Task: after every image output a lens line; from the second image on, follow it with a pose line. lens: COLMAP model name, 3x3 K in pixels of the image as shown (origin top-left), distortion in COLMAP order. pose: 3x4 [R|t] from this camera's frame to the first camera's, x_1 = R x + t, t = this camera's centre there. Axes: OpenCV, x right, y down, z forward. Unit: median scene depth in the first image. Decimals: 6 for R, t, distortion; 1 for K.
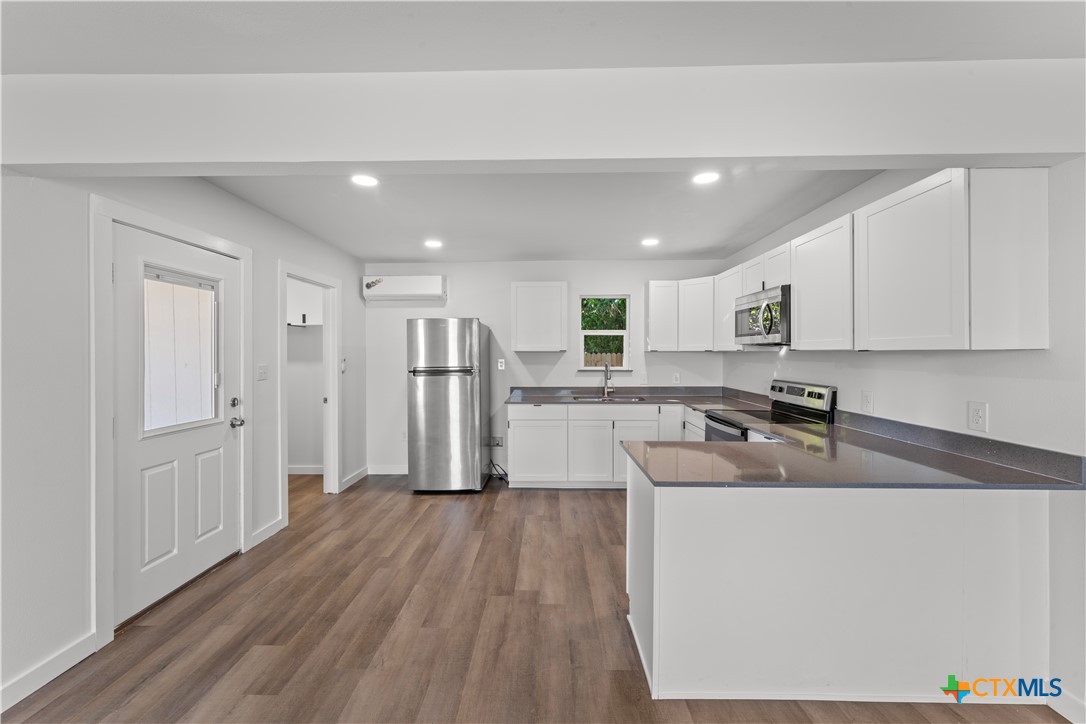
lens RADIAL K [[440.7, 0, 544.8], [0, 440.7, 355.2], [0, 0, 1]] dist [-0.000495, 0.000093]
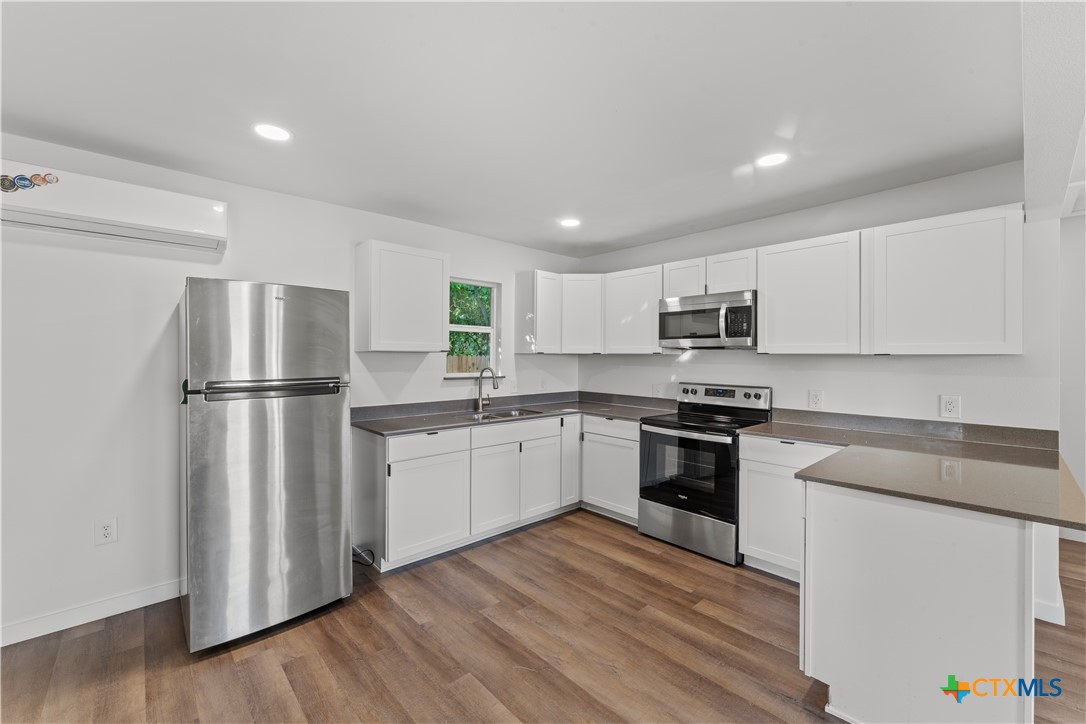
lens RADIAL K [[440.7, 0, 544.8], [0, 440.7, 355.2], [0, 0, 1]] dist [-0.000495, 0.000093]
pose [[0.727814, 0.006442, 0.685744, -0.350336], [-0.003314, 0.999977, -0.005876, 0.000148], [-0.685766, 0.002004, 0.727819, 0.408665]]
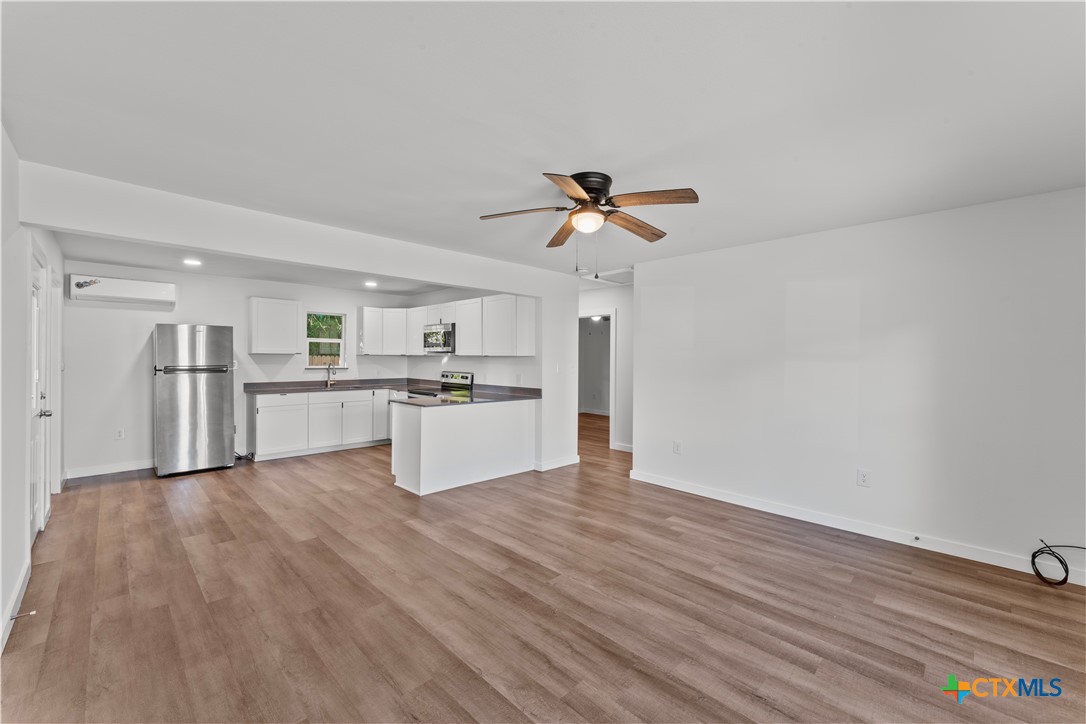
lens RADIAL K [[433.6, 0, 543.0], [0, 433.6, 362.0], [0, 0, 1]] dist [0.000783, 0.000112]
pose [[0.700555, 0.000554, 0.713599, -0.405140], [-0.005540, 0.999974, 0.004661, 0.005471], [-0.713577, -0.007218, 0.700539, -0.476926]]
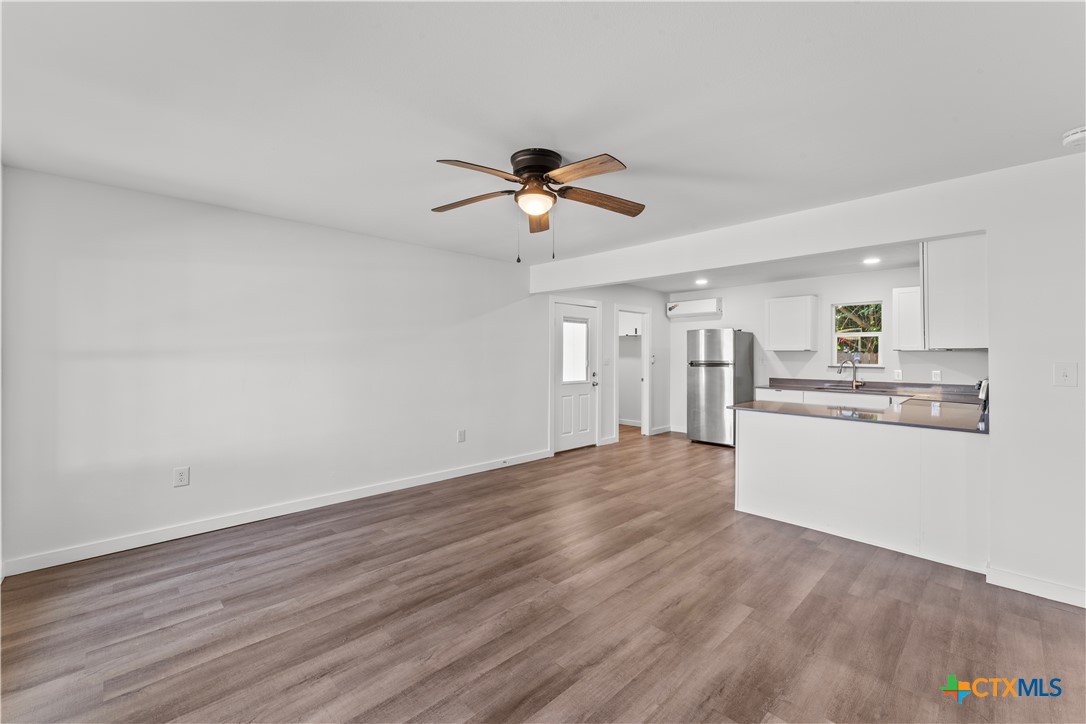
lens RADIAL K [[449.8, 0, 543.0], [0, 449.8, 362.0], [0, 0, 1]] dist [-0.000274, -0.000069]
pose [[0.705326, 0.015235, -0.708719, 0.457847], [-0.006019, 0.999862, 0.015503, 0.008955], [0.708857, -0.006669, 0.705321, -0.492497]]
